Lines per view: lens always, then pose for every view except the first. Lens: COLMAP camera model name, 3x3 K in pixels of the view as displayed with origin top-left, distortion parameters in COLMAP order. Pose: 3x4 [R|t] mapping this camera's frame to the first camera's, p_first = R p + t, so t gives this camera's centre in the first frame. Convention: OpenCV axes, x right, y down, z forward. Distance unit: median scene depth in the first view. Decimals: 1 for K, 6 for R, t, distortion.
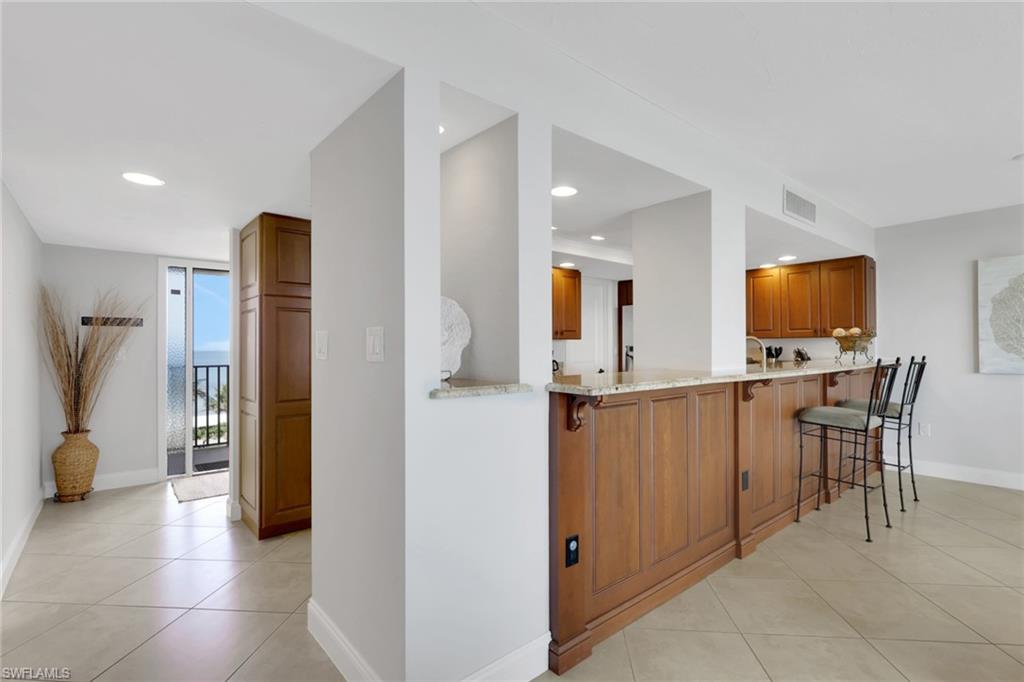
lens RADIAL K [[476.0, 0, 511.8], [0, 476.0, 342.5], [0, 0, 1]] dist [0.000037, -0.000016]
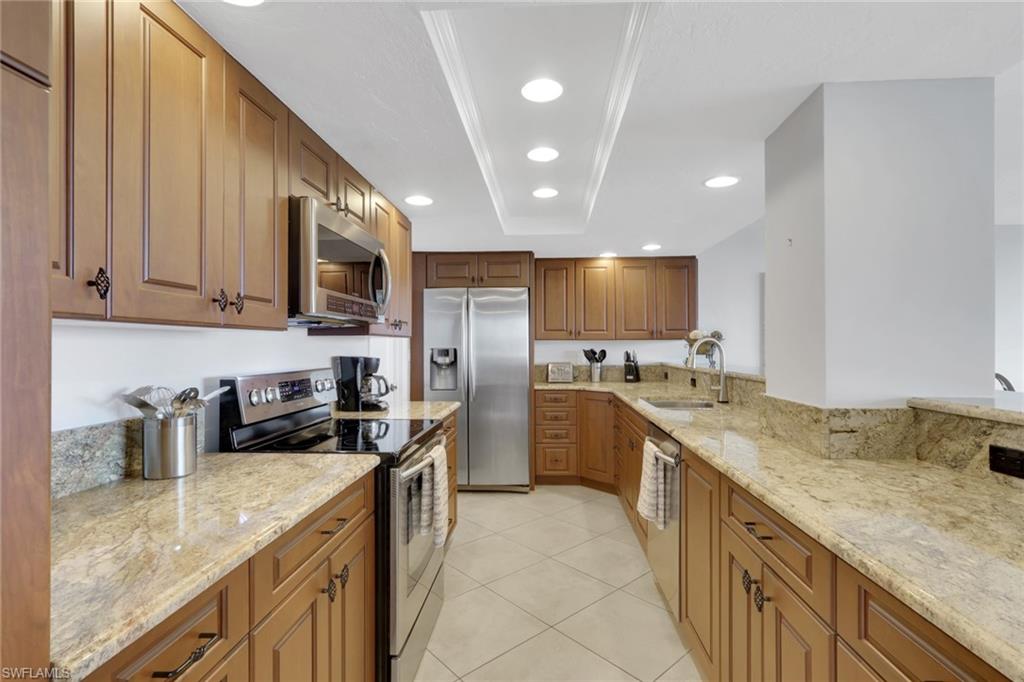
lens RADIAL K [[476.0, 0, 511.4], [0, 476.0, 343.0], [0, 0, 1]] dist [0.000037, -0.000016]
pose [[0.697066, 0.006733, 0.716975, -0.190891], [-0.008342, 0.999964, -0.001280, -0.000791], [-0.716958, -0.005089, 0.697097, 0.526121]]
